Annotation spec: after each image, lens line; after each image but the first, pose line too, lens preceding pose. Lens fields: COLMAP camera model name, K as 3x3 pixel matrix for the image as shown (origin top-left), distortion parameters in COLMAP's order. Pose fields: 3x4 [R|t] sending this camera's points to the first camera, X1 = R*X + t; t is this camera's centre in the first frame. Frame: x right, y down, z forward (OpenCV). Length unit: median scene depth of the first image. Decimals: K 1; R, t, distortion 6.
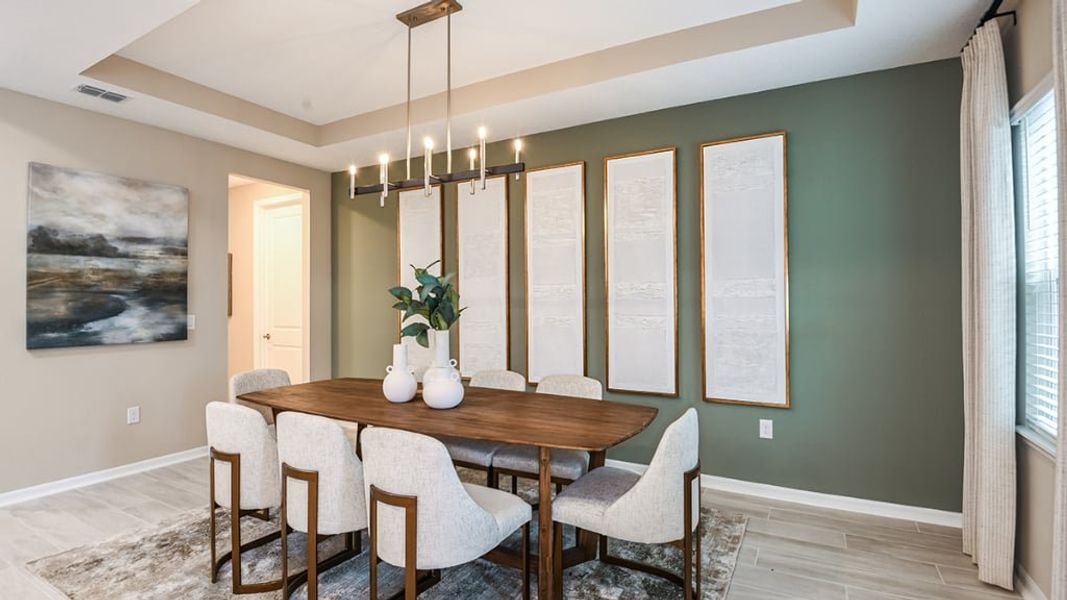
lens RADIAL K [[496.0, 0, 533.5], [0, 496.0, 300.0], [0, 0, 1]] dist [-0.001886, -0.000139]
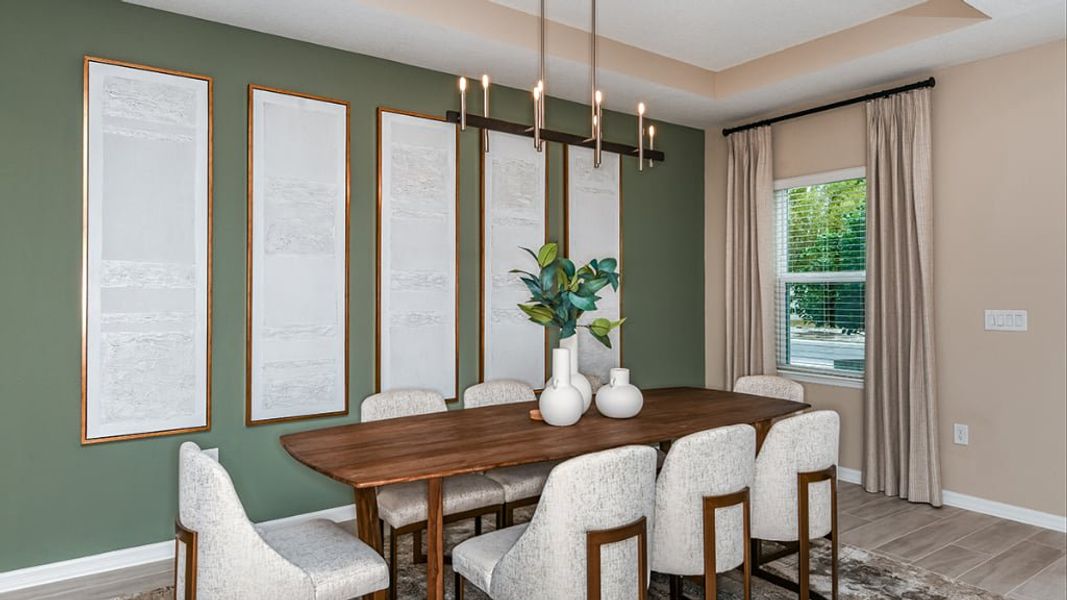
lens RADIAL K [[649.8, 0, 533.5], [0, 649.8, 300.0], [0, 0, 1]] dist [0.001084, 0.000310]
pose [[0.427757, -0.001109, 0.903893, -0.851249], [-0.009012, 0.999944, 0.005492, 0.007341], [-0.903849, -0.010496, 0.427723, 0.449449]]
